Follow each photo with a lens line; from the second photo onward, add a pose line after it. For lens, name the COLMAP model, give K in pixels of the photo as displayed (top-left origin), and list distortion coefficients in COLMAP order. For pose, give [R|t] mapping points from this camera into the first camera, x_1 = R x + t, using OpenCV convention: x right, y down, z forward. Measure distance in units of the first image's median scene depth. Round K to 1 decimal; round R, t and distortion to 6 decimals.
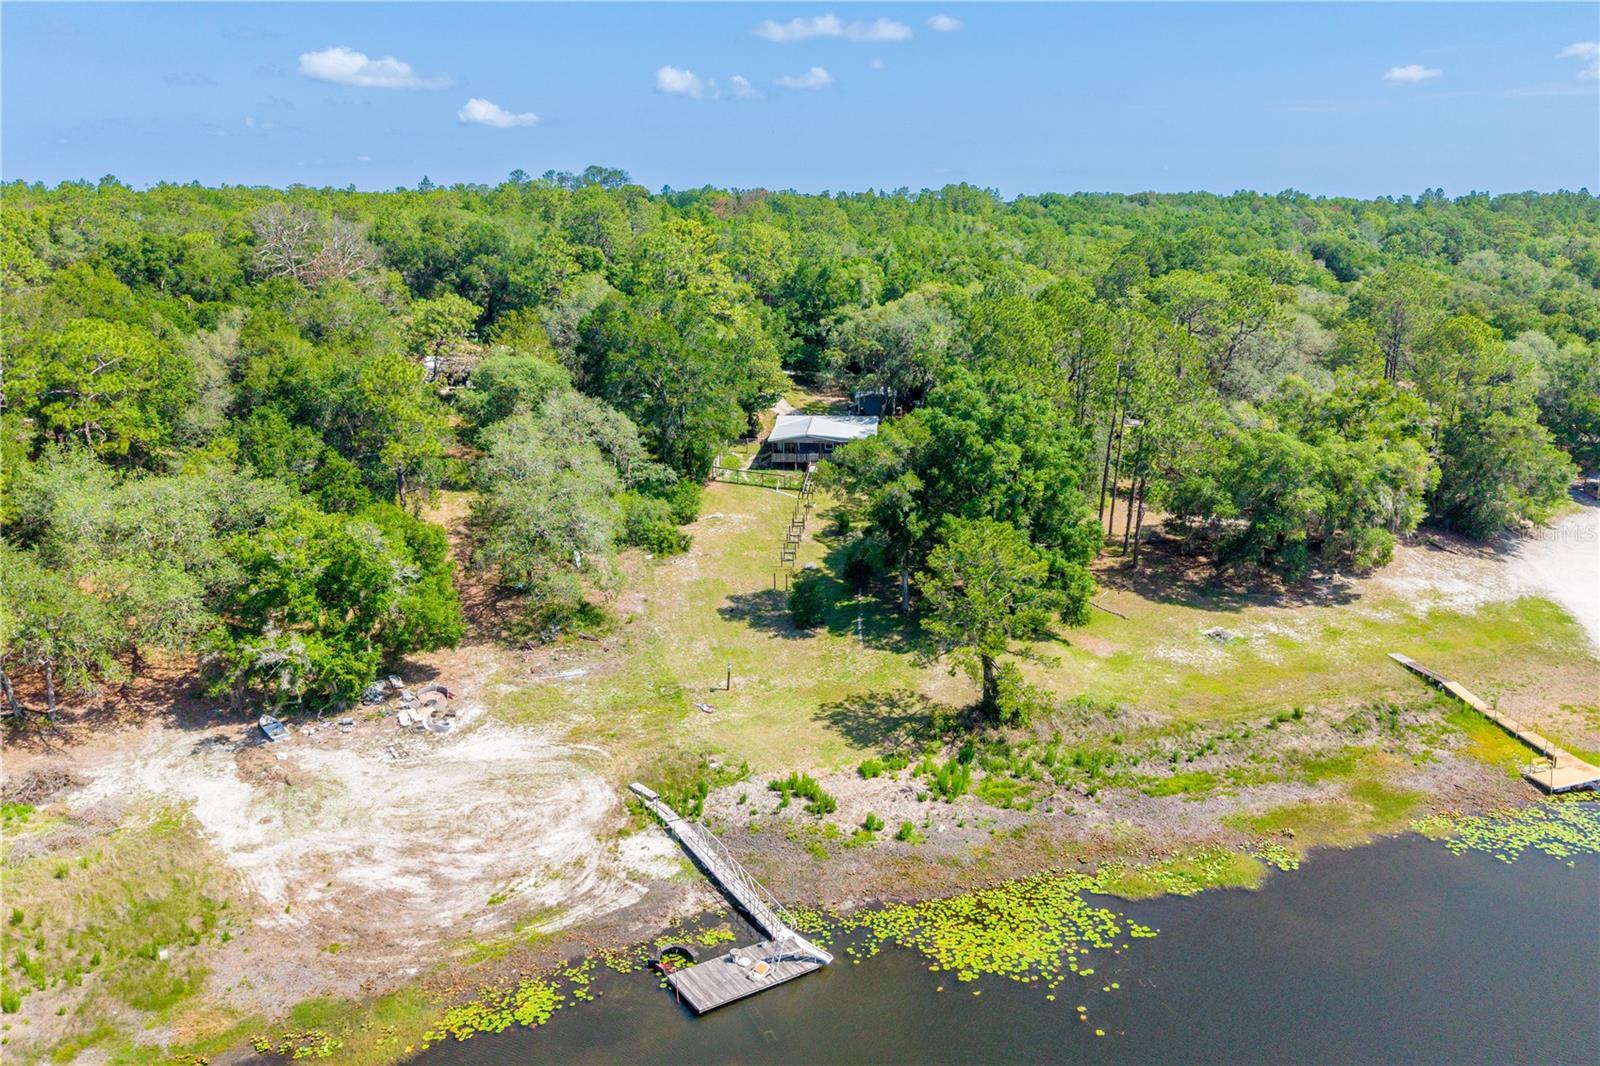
lens RADIAL K [[1267.1, 0, 852.1], [0, 1267.1, 534.4], [0, 0, 1]] dist [0.001238, 0.004066]
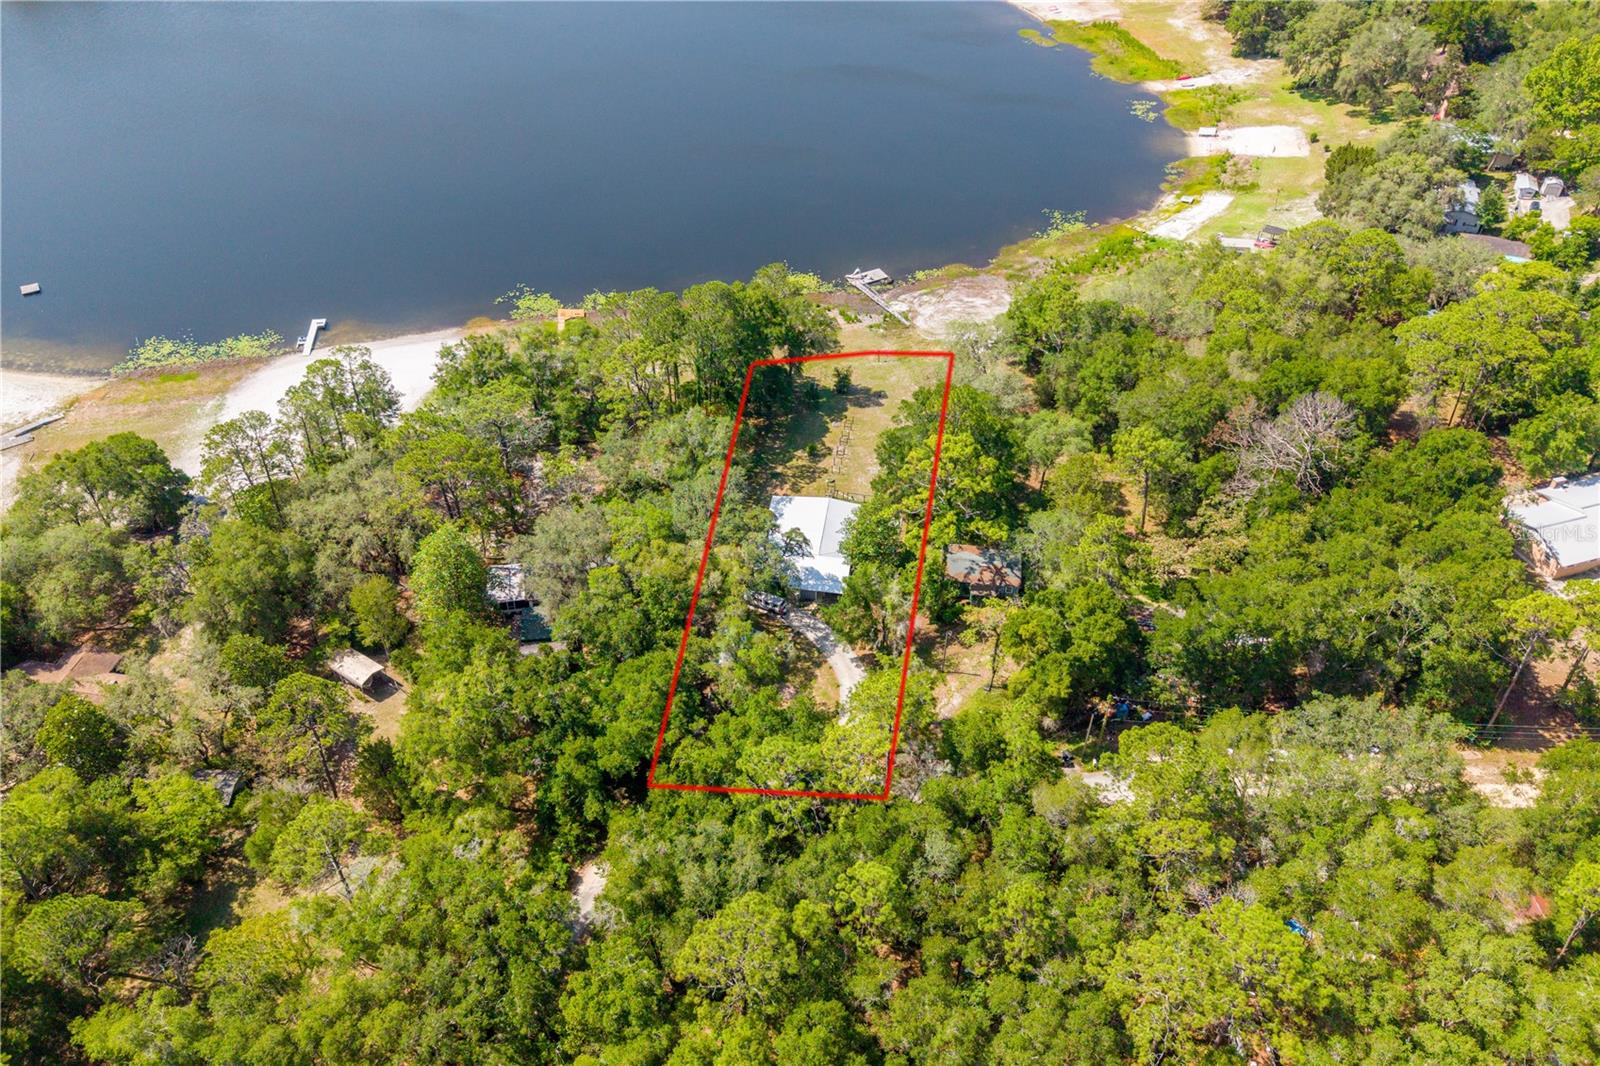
lens RADIAL K [[1273.5, 0, 795.2], [0, 1273.5, 537.9], [0, 0, 1]] dist [0.049338, -0.070869]
pose [[-0.993995, -0.076494, 0.078249, -0.162832], [0.020636, 0.571211, 0.820544, -1.703308], [-0.107464, 0.817231, -0.566202, 2.764376]]
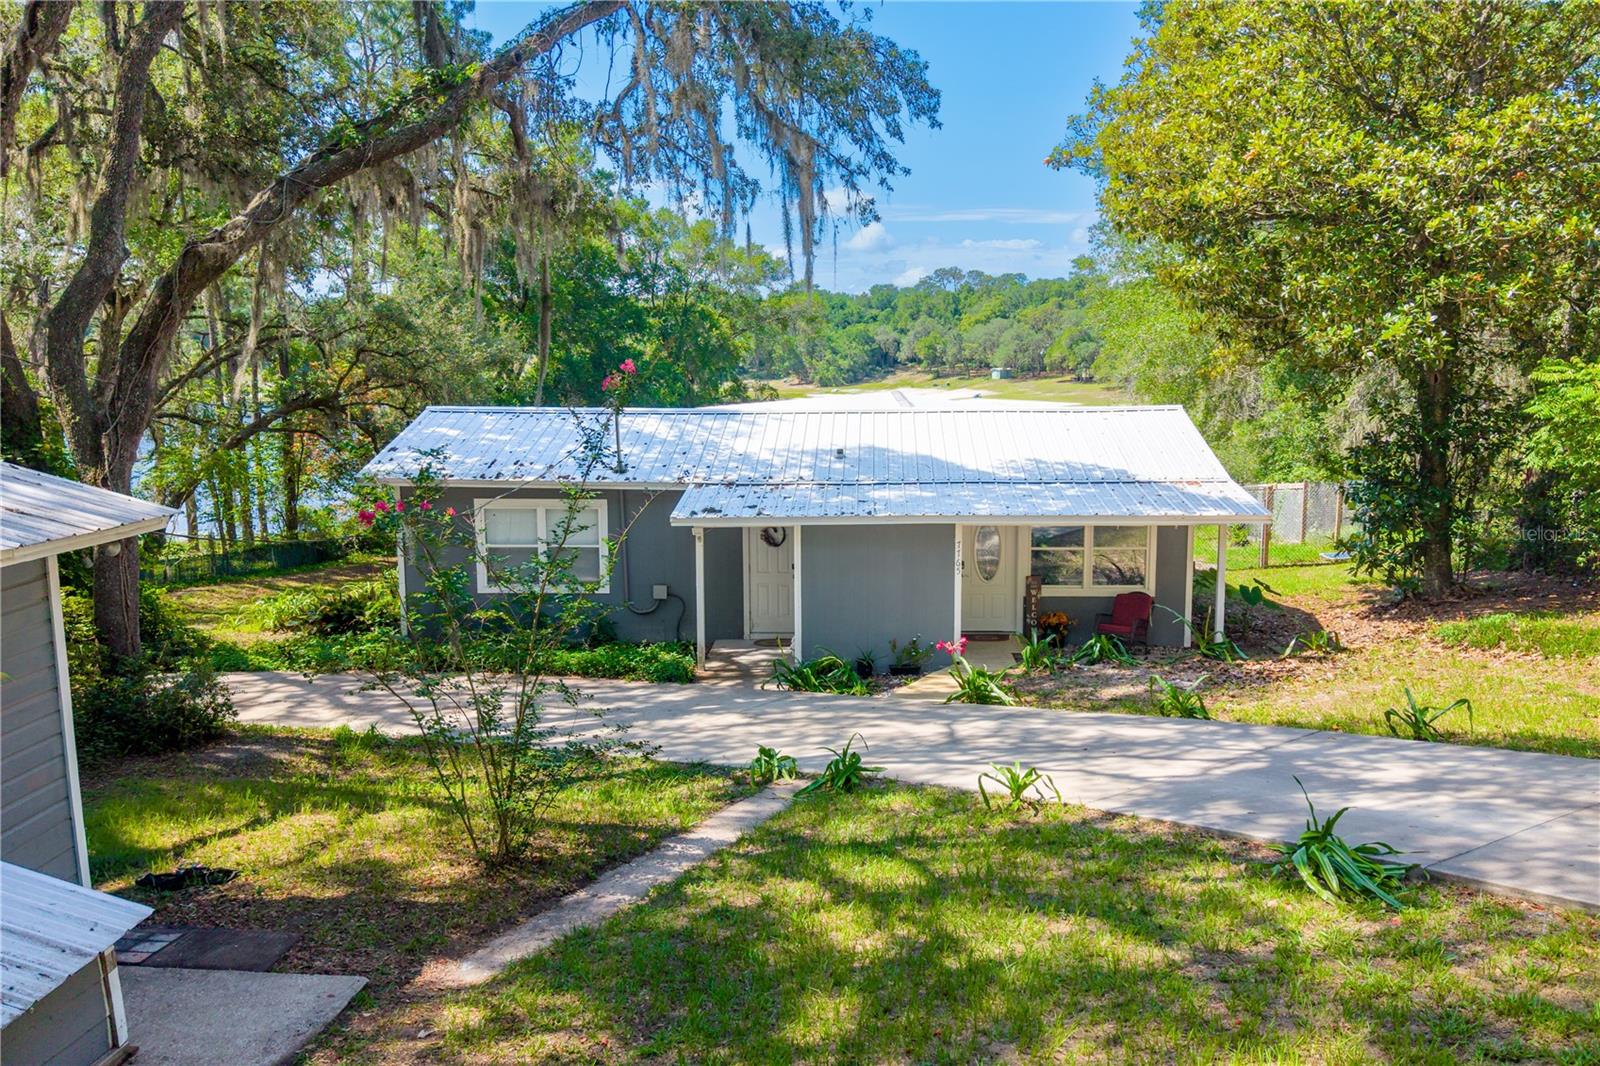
lens RADIAL K [[1390.2, 0, 875.3], [0, 1390.2, 571.7], [0, 0, 1]] dist [-0.006844, 0.006805]
pose [[-0.999516, 0.004945, -0.030719, -0.036599], [-0.007992, 0.913361, 0.407072, -0.213722], [0.030071, 0.407121, -0.912879, 1.959135]]
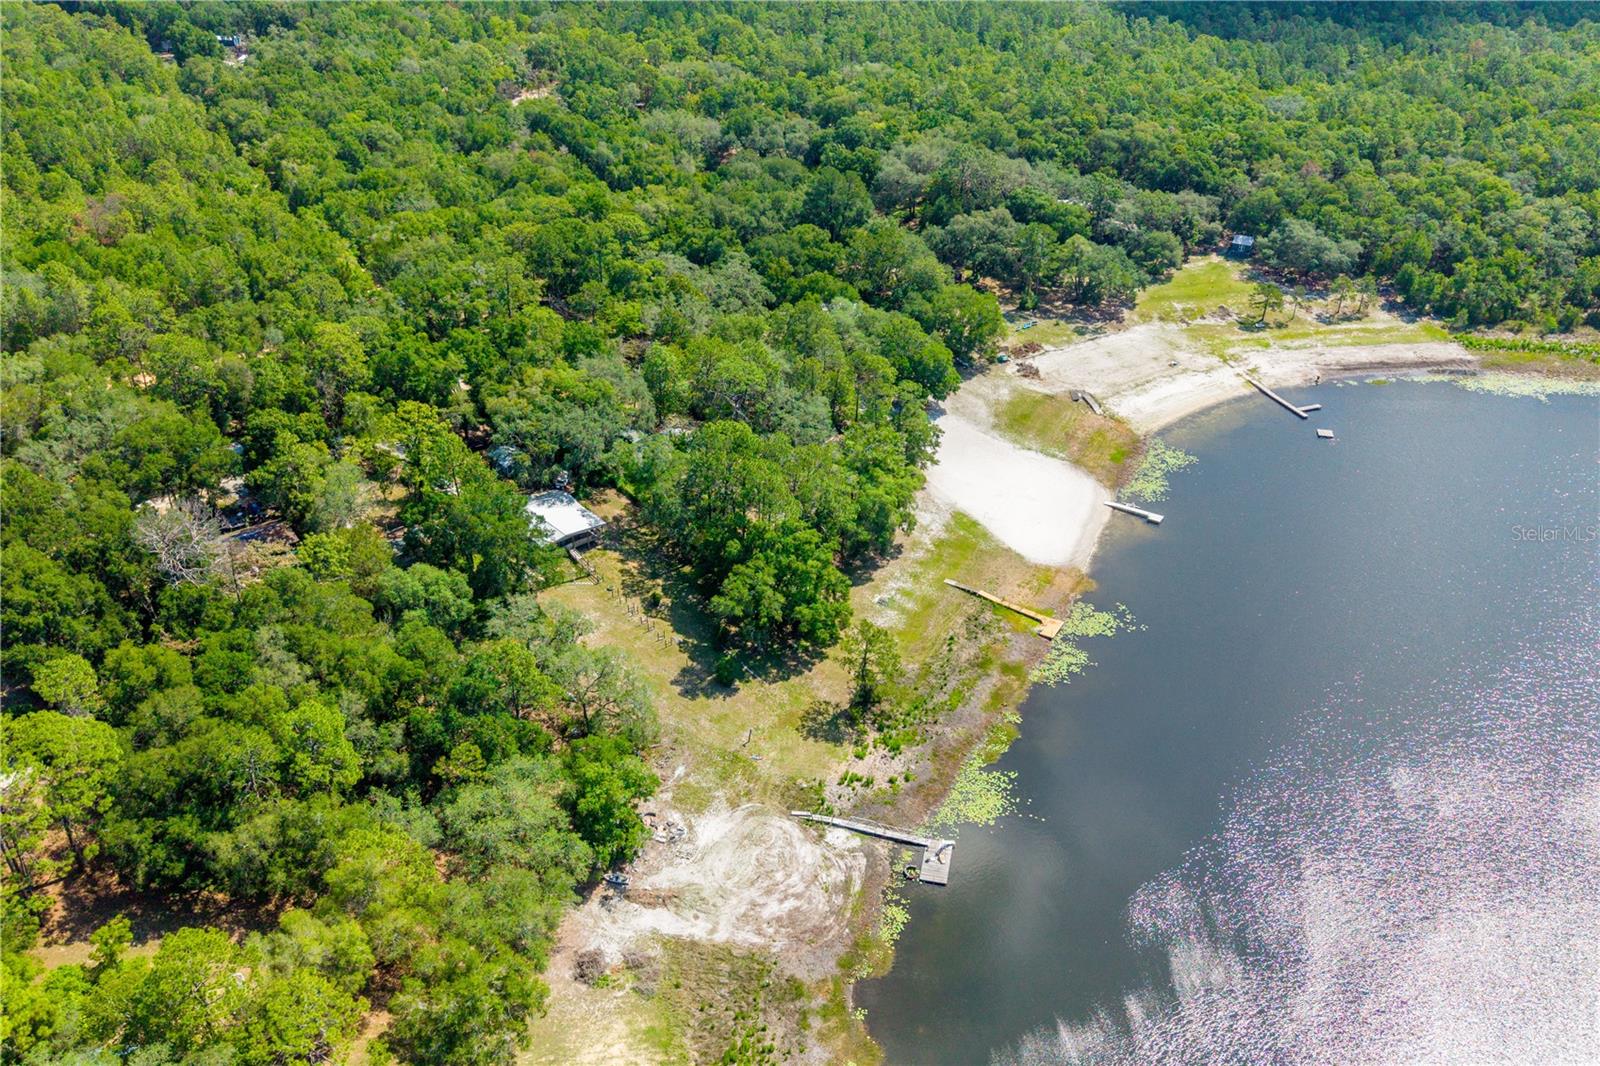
lens RADIAL K [[1273.5, 0, 795.2], [0, 1273.5, 537.9], [0, 0, 1]] dist [0.049338, -0.070869]
pose [[0.728330, -0.353556, 0.586970, -1.149417], [0.165038, 0.921901, 0.350514, -0.888884], [-0.665055, -0.158418, 0.729798, -0.444496]]
